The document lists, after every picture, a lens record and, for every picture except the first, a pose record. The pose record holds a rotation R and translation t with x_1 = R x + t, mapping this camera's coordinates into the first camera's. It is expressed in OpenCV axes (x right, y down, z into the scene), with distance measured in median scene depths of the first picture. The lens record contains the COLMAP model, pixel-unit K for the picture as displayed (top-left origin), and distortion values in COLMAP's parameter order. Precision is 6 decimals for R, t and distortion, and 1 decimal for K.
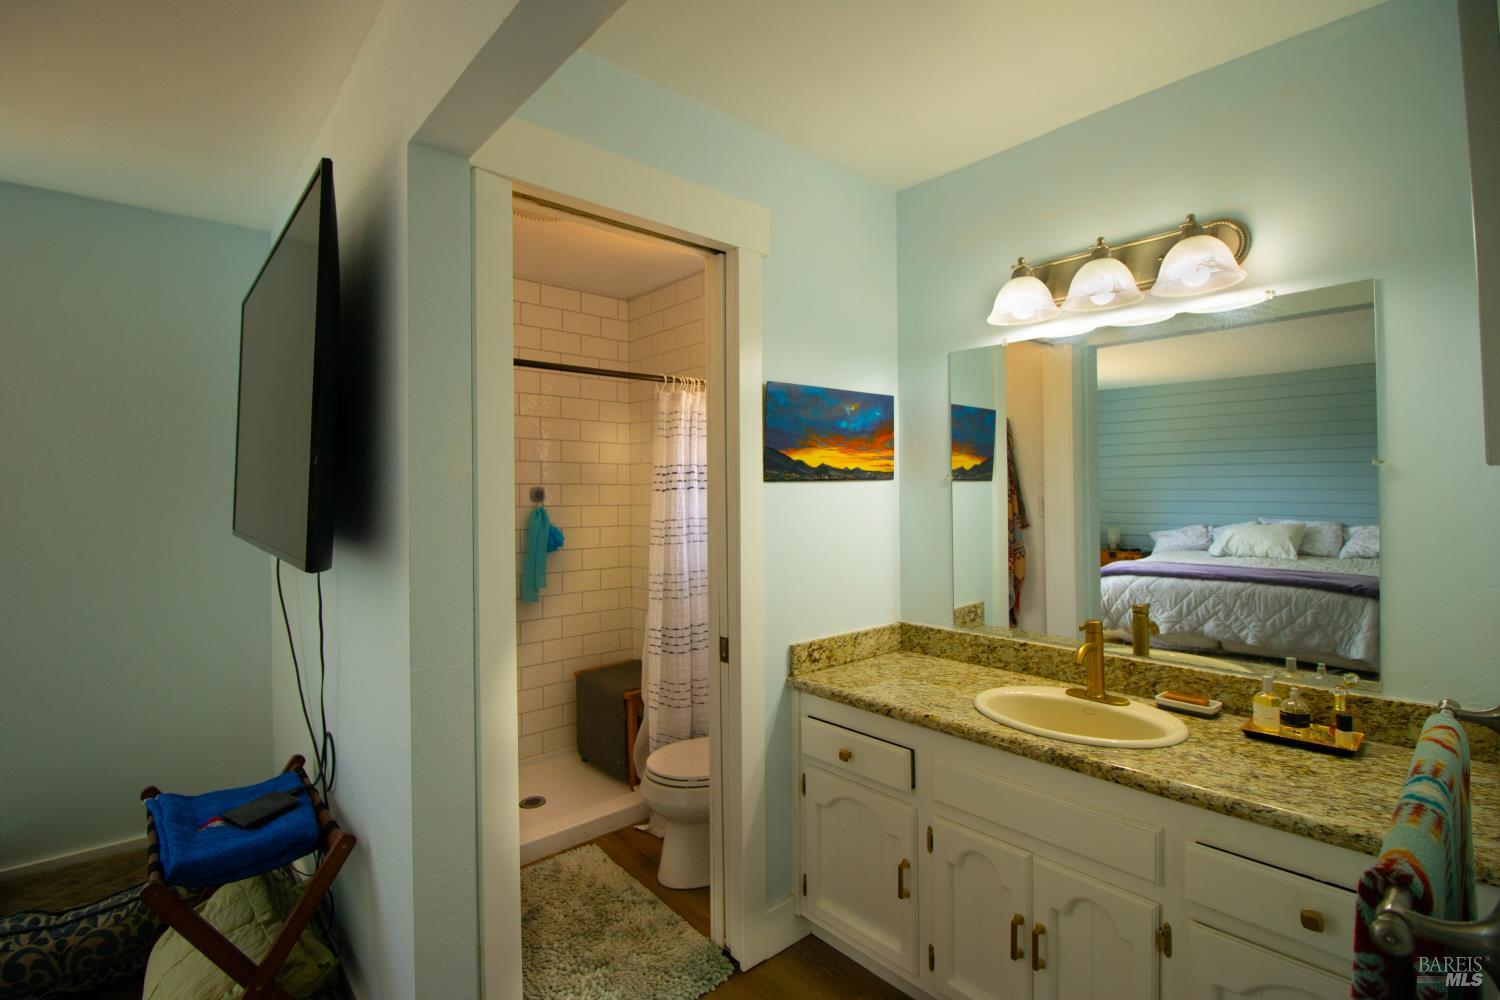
lens RADIAL K [[691.4, 0, 741.9], [0, 691.4, 489.1], [0, 0, 1]] dist [0.016636, -0.013449]
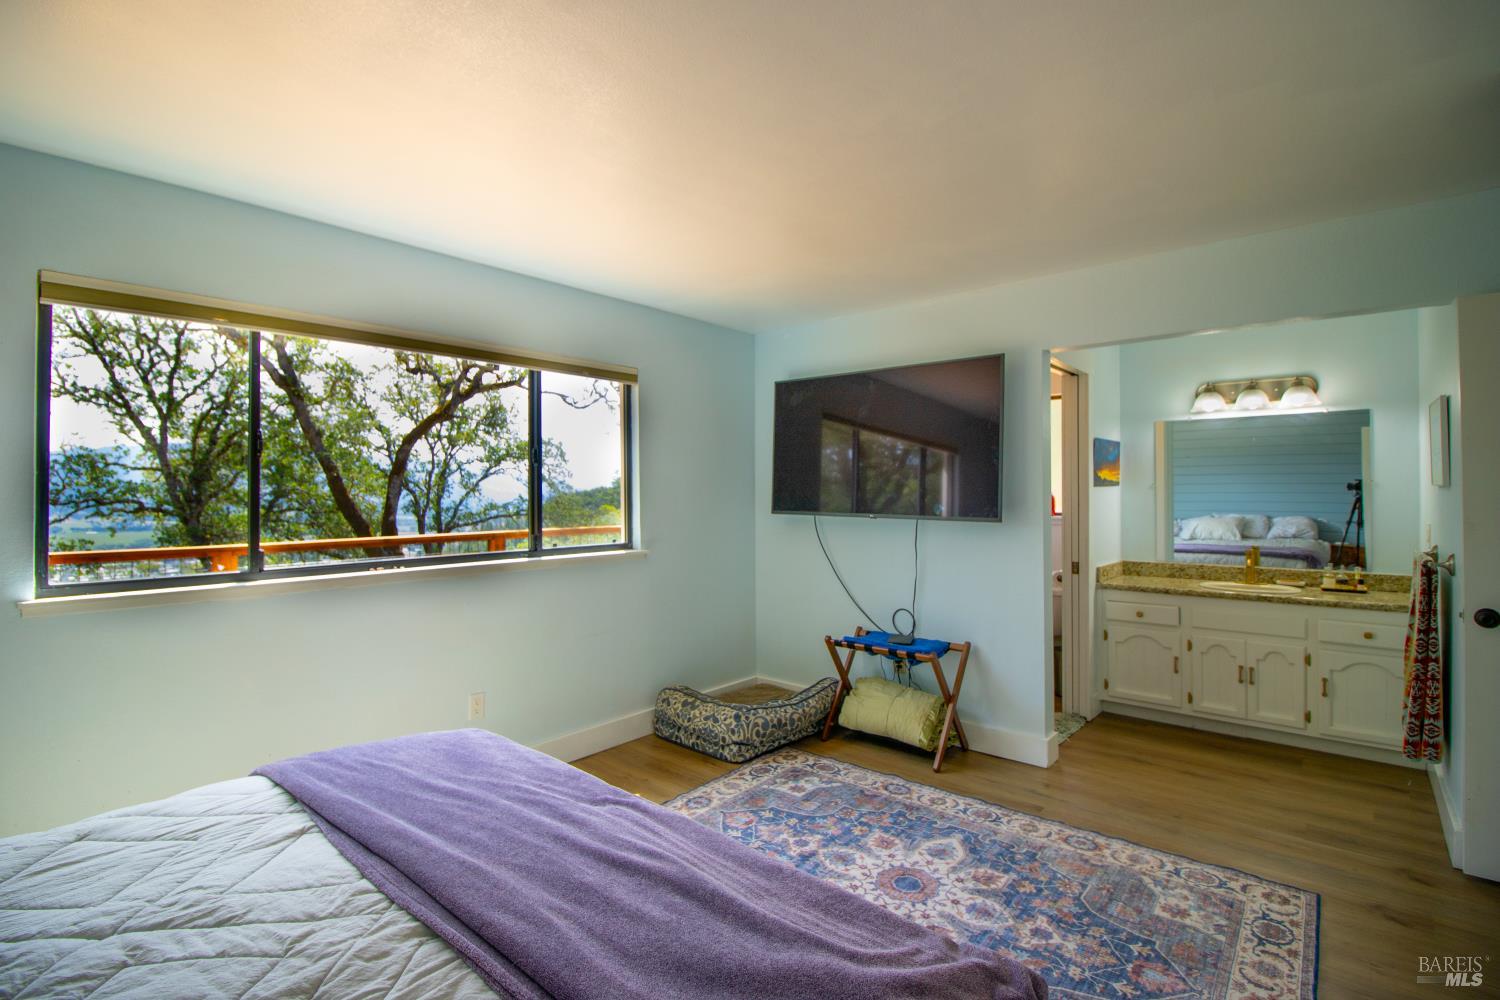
lens RADIAL K [[691.4, 0, 741.9], [0, 691.4, 489.1], [0, 0, 1]] dist [0.016636, -0.013449]
pose [[0.991545, 0.004169, 0.129698, -0.895731], [-0.003657, 0.999985, -0.004181, 0.006490], [-0.129713, 0.003671, 0.991545, -0.644729]]
